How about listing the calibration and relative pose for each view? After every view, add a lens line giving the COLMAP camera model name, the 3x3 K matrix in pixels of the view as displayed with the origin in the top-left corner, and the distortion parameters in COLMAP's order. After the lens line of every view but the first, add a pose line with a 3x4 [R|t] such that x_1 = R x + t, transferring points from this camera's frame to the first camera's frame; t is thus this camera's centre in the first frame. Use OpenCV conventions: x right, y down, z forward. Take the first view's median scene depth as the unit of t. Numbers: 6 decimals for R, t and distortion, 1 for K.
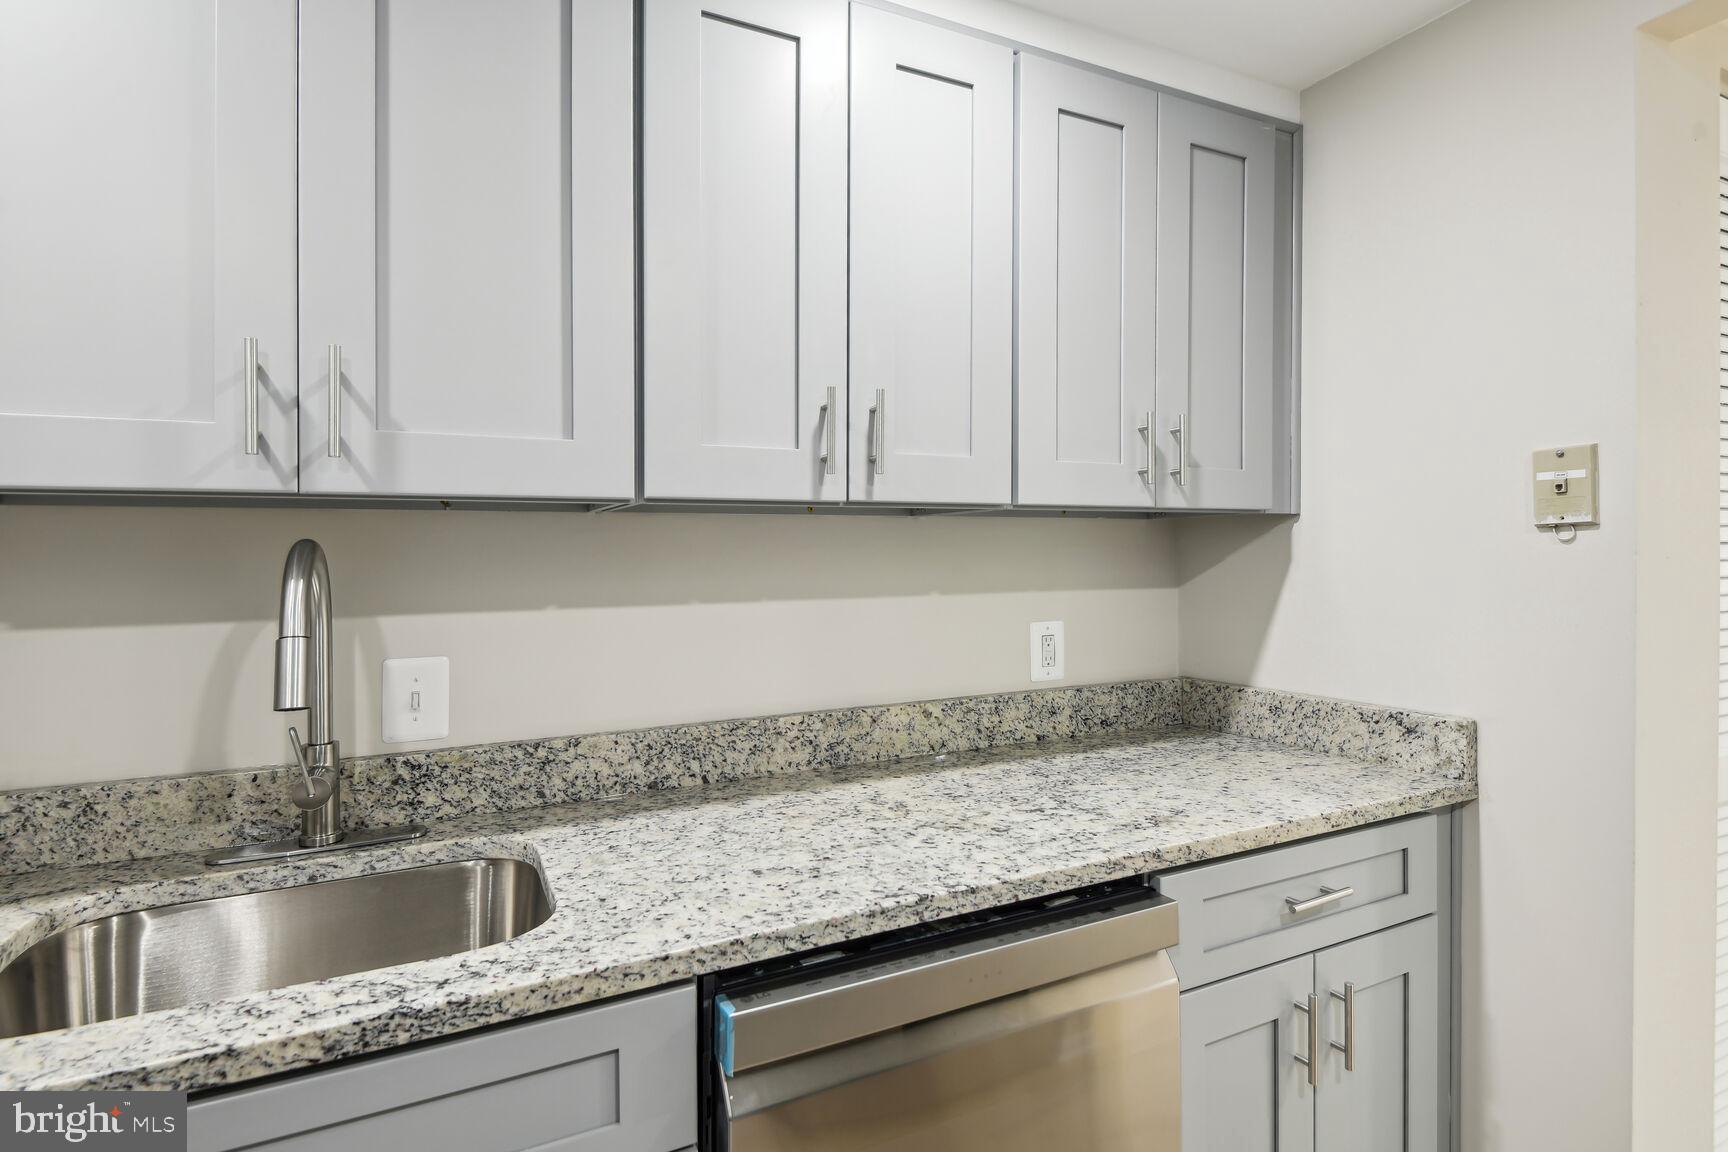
lens RADIAL K [[826.6, 0, 859.7], [0, 826.6, 562.4], [0, 0, 1]] dist [0.015936, -0.005078]
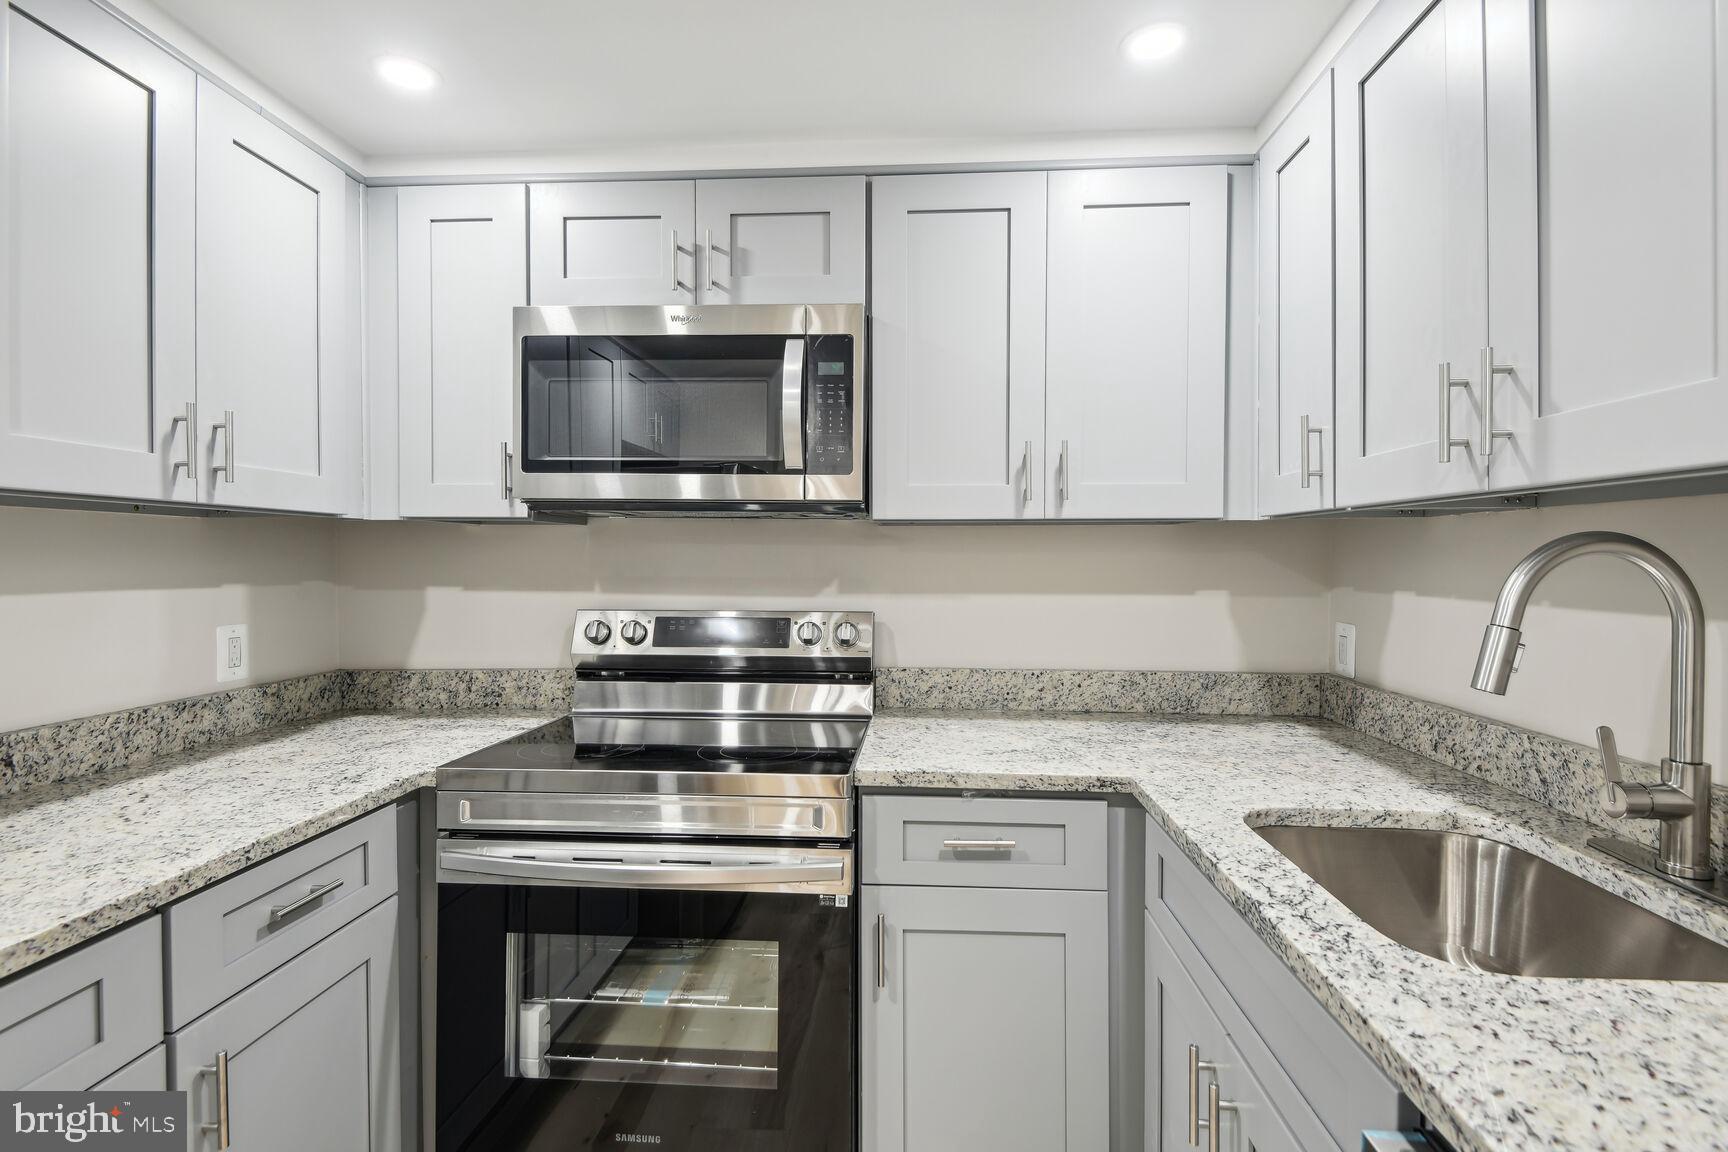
lens RADIAL K [[826.6, 0, 873.5], [0, 826.6, 561.1], [0, 0, 1]] dist [0.015936, -0.005078]
pose [[-0.470174, 0.019408, -0.882360, 0.495828], [0.007393, 0.999810, 0.018052, -0.015539], [0.882543, 0.001964, -0.470228, 0.616247]]
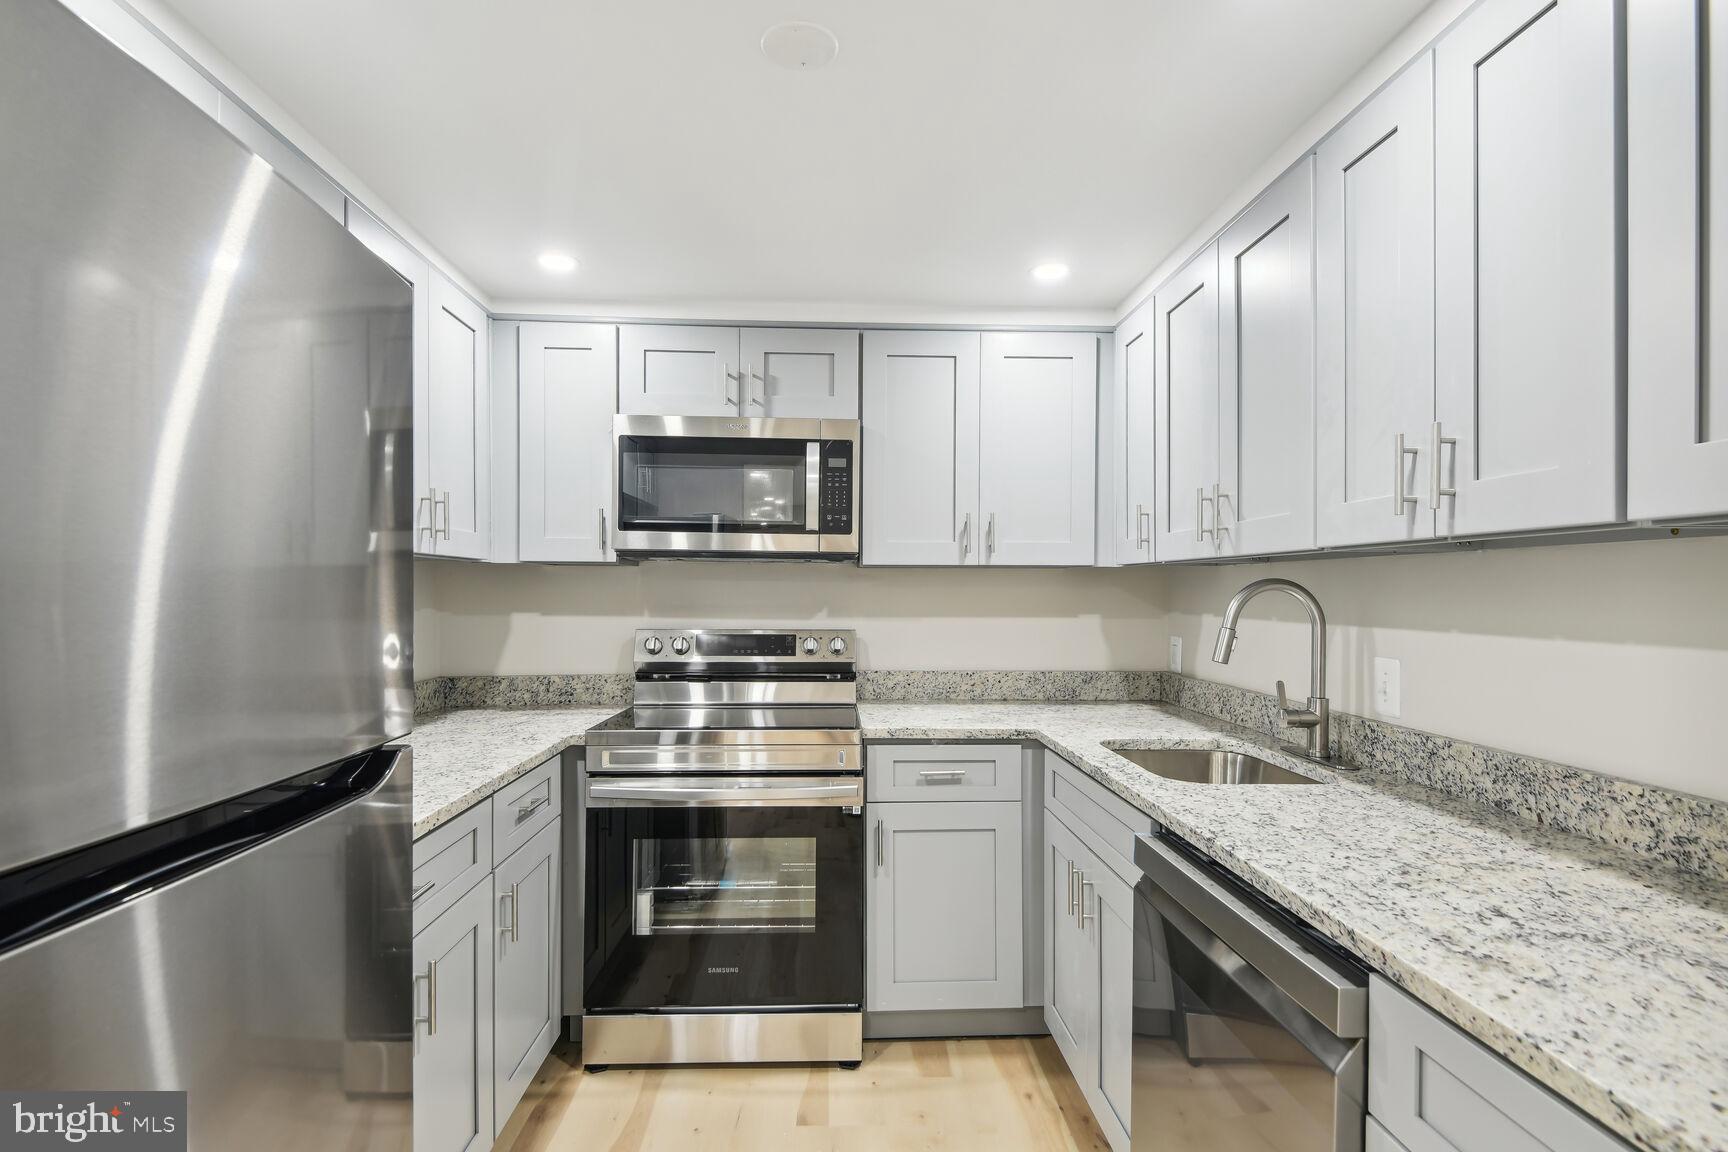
lens RADIAL K [[826.6, 0, 866.0], [0, 826.6, 588.8], [0, 0, 1]] dist [0.015936, -0.005078]
pose [[-0.372944, 0.012483, -0.927770, 1.180633], [0.003994, 0.999922, 0.011848, -0.026521], [0.927845, 0.000713, -0.372964, 0.729576]]
